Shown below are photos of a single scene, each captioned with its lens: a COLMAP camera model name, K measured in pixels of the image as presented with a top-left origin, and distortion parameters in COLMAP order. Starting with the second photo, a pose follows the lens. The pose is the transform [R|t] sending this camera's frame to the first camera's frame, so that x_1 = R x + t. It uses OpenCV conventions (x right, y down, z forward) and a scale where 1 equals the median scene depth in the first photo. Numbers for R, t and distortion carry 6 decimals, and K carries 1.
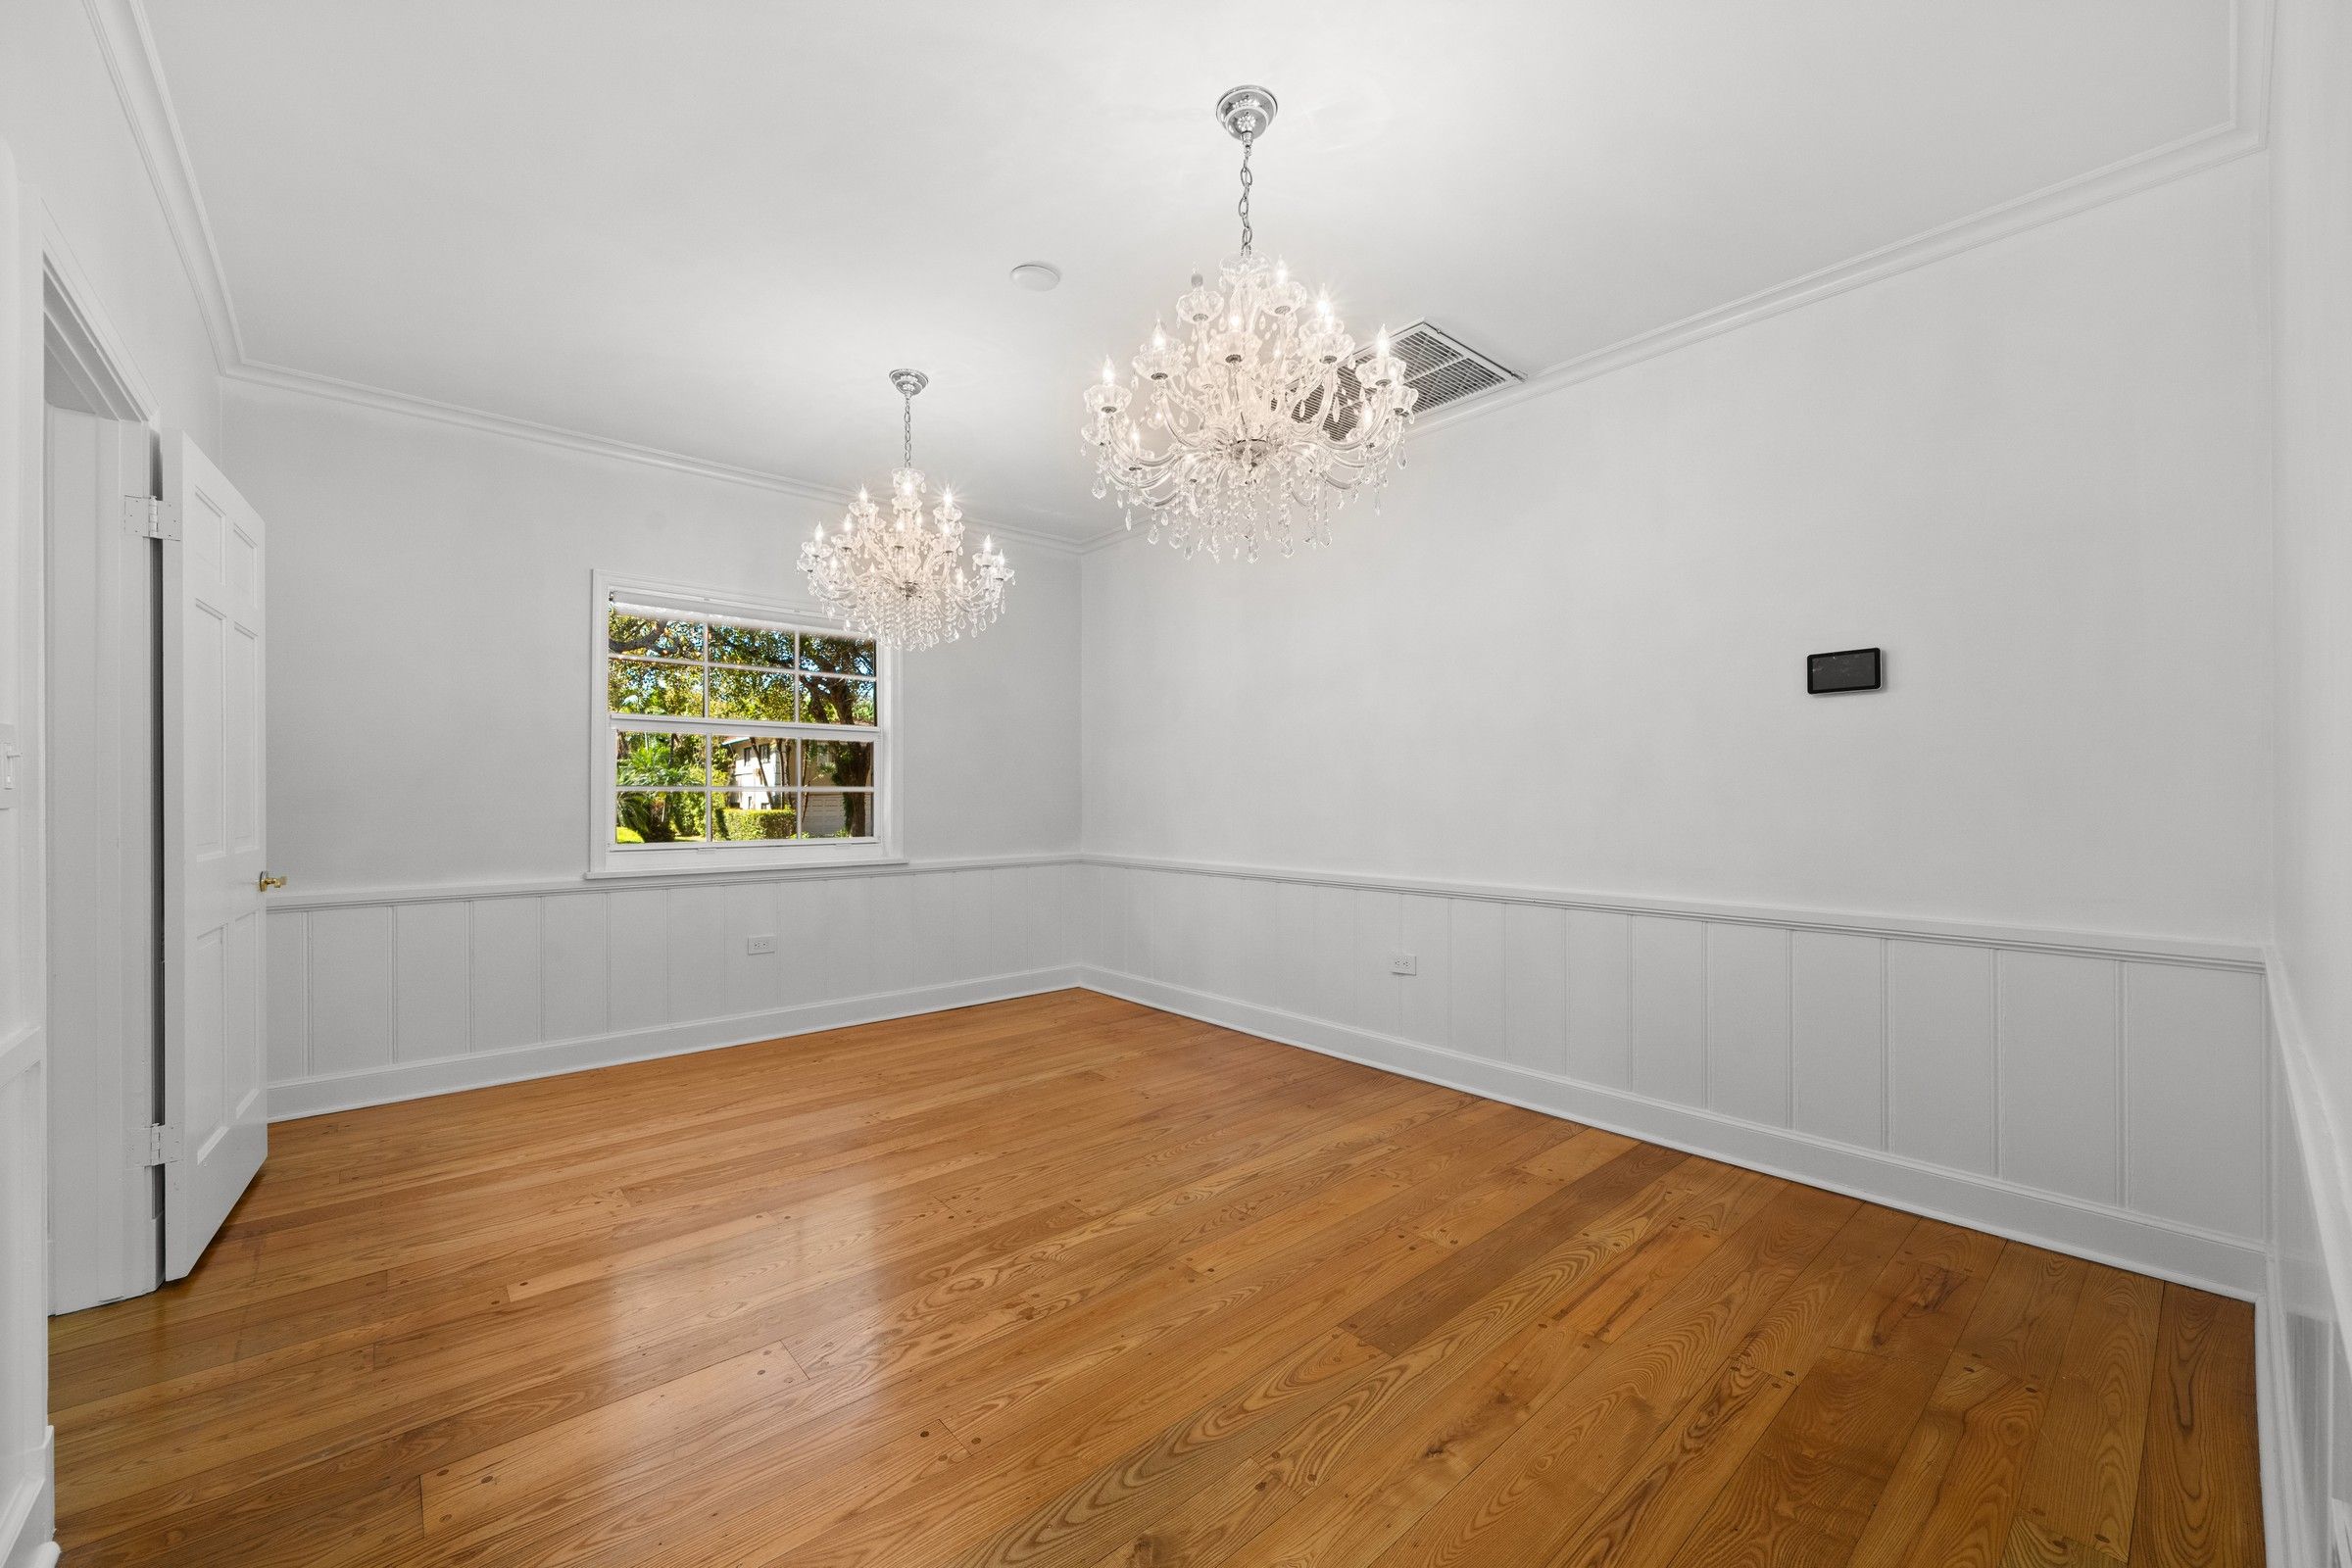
lens RADIAL K [[913.2, 0, 1176.0], [0, 913.2, 784.0], [0, 0, 1]] dist [0.000520, 0.000070]
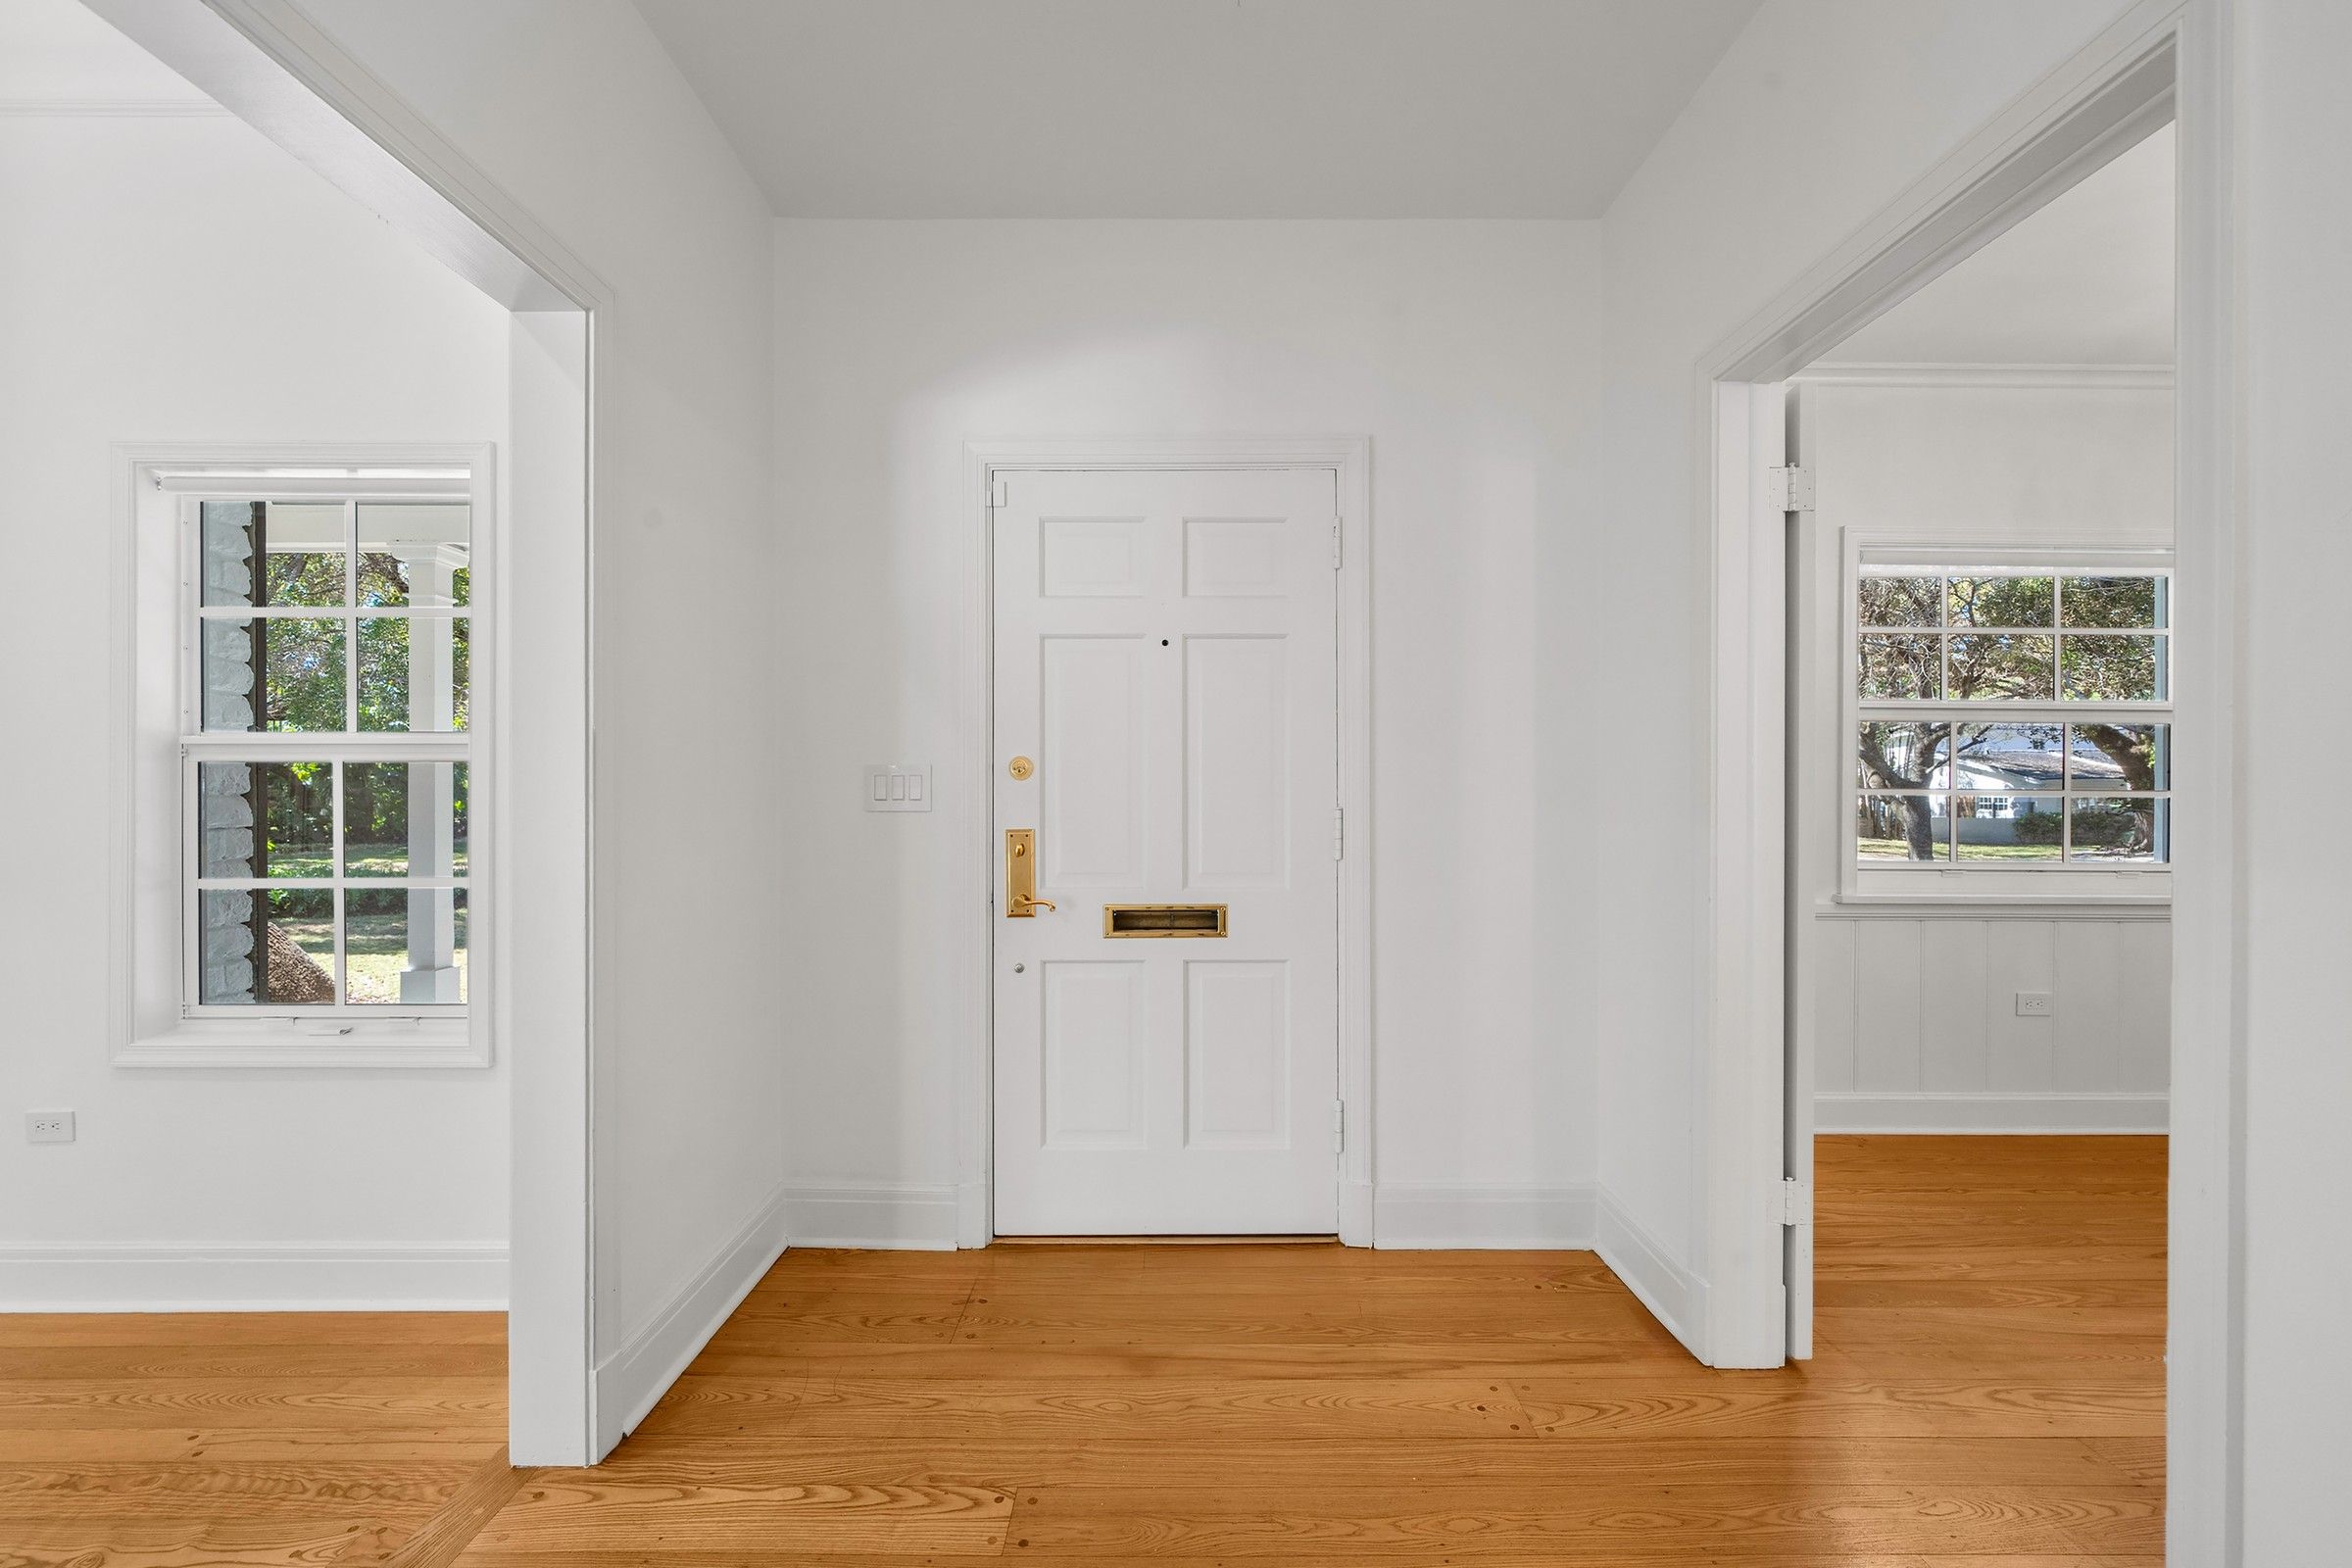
lens RADIAL K [[946.1, 0, 1178.1], [0, 946.1, 796.6], [0, 0, 1]] dist [0.002780, 0.000276]
pose [[0.755356, 0.005816, -0.655289, -0.500010], [0.003385, 0.999913, 0.012776, -0.004731], [0.655306, -0.011869, 0.755270, -0.035813]]
